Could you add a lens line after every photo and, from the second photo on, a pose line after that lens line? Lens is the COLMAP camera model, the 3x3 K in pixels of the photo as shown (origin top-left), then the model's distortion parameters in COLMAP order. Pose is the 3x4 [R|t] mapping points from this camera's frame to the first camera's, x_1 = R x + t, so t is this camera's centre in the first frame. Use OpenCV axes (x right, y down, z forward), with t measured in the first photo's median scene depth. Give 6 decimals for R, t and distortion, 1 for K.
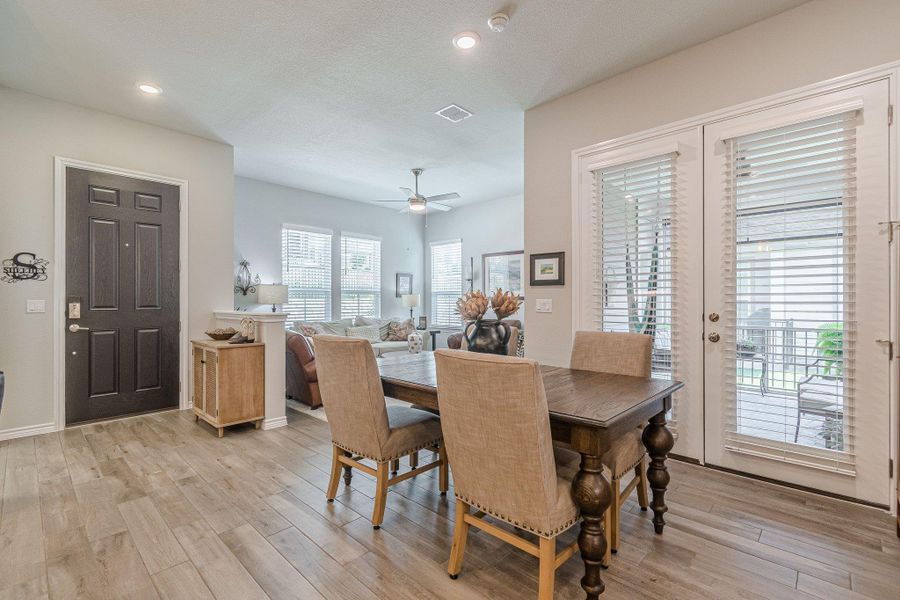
lens RADIAL K [[398.6, 0, 480.0], [0, 398.6, 300.9], [0, 0, 1]] dist [0.003411, -0.003463]
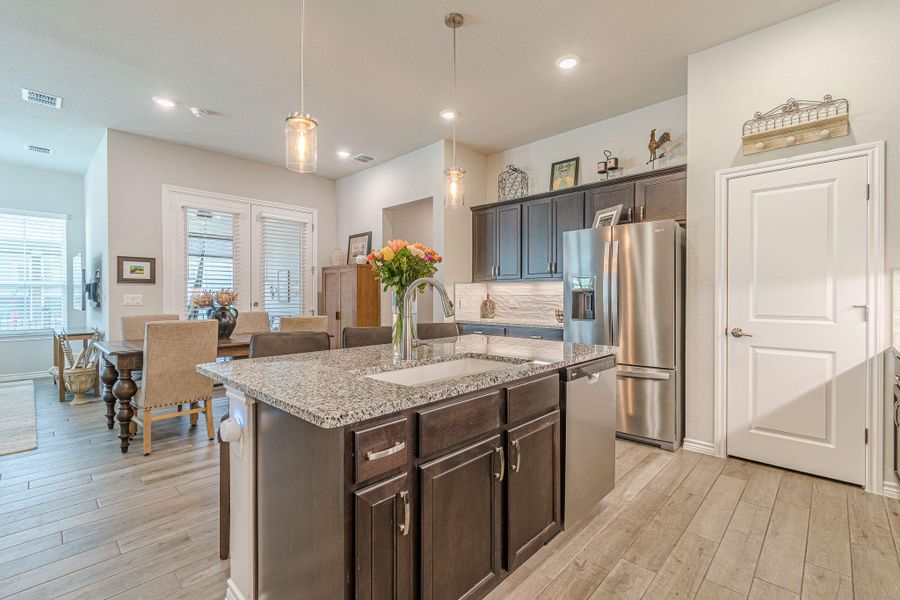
lens RADIAL K [[398.6, 0, 420.0], [0, 398.6, 297.3], [0, 0, 1]] dist [0.003411, -0.003463]
pose [[0.095477, -0.003622, 0.995425, -0.957465], [0.000938, 0.999993, 0.003548, 0.001058], [-0.995431, 0.000595, 0.095479, 0.008486]]
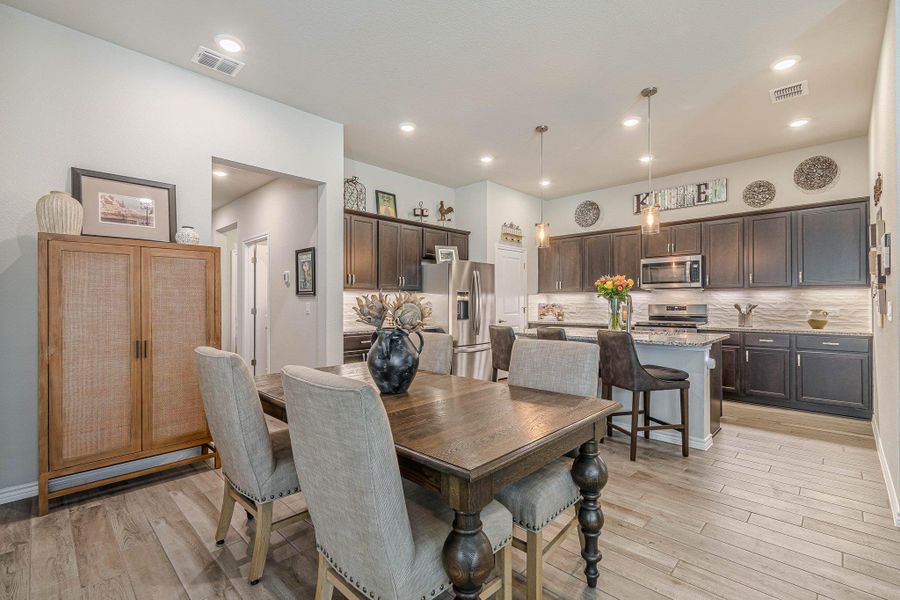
lens RADIAL K [[398.6, 0, 478.3], [0, 398.6, 299.6], [0, 0, 1]] dist [0.003411, -0.003463]
pose [[-0.999353, 0.002751, 0.035873, -0.127731], [0.002505, 0.999973, -0.006908, -0.004356], [-0.035891, -0.006814, -0.999332, 1.102997]]
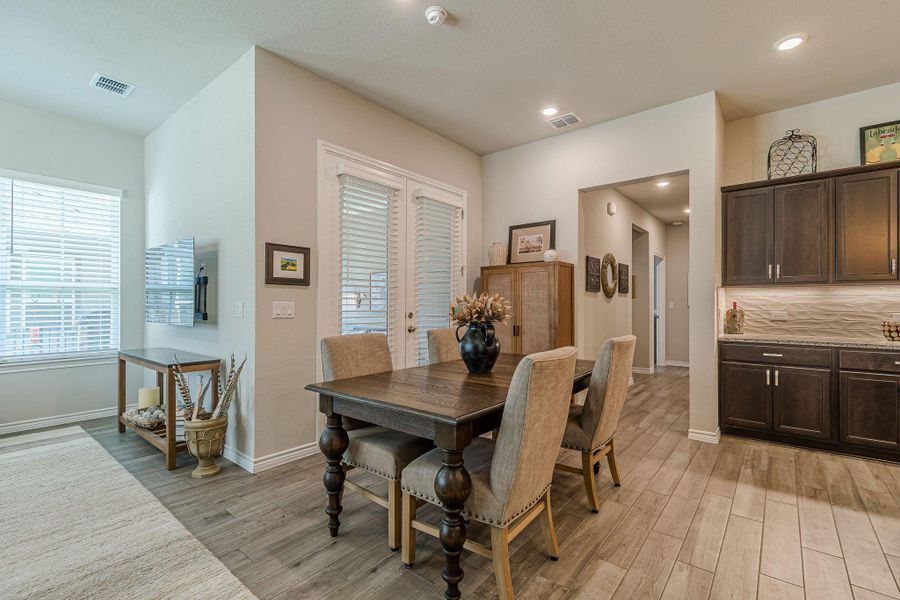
lens RADIAL K [[398.6, 0, 424.2], [0, 398.6, 302.2], [0, 0, 1]] dist [0.003411, -0.003463]
pose [[0.013110, 0.001984, 0.999912, -0.630312], [-0.000860, 0.999998, -0.001973, -0.001931], [-0.999914, -0.000834, 0.013111, 0.695830]]
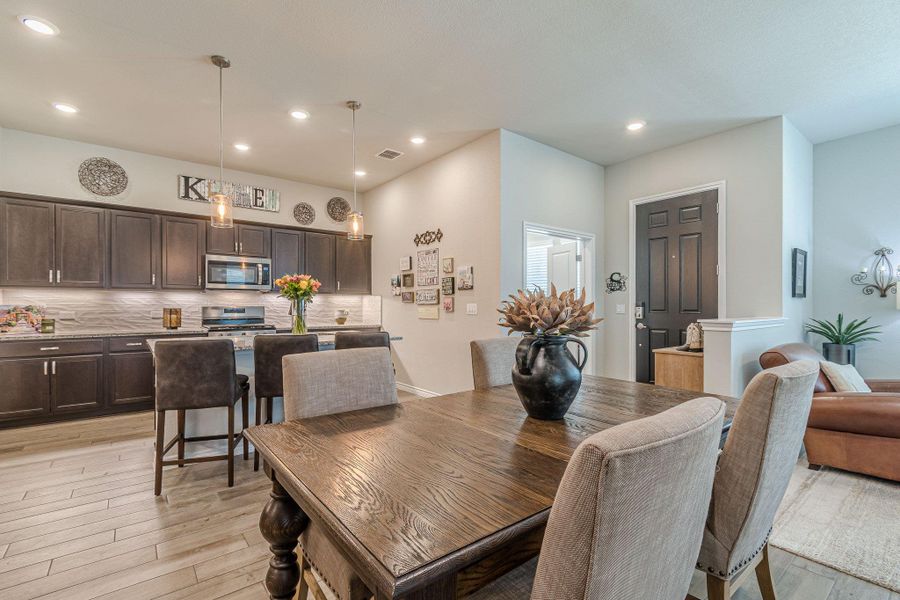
lens RADIAL K [[398.6, 0, 421.8], [0, 398.6, 306.8], [0, 0, 1]] dist [0.003411, -0.003463]
pose [[-0.228416, 0.003868, -0.973556, 0.409652], [-0.000617, 0.999991, 0.004118, 0.000005], [0.973563, 0.001541, -0.228411, 0.580108]]
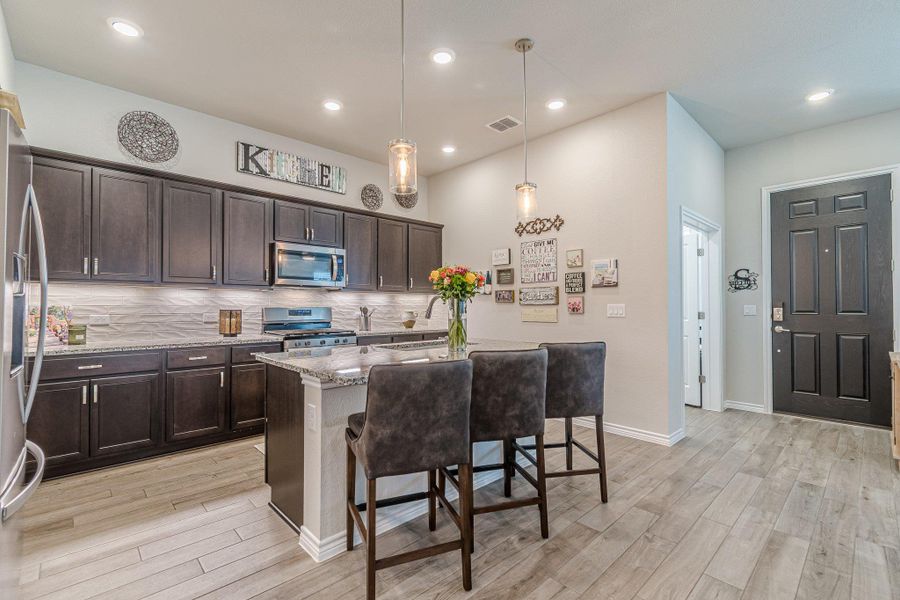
lens RADIAL K [[398.6, 0, 415.8], [0, 398.6, 301.0], [0, 0, 1]] dist [0.003411, -0.003463]
pose [[-0.149515, -0.011275, -0.988695, 0.266204], [-0.000328, 0.999935, -0.011353, -0.000967], [0.988759, -0.001373, -0.149509, 0.116988]]
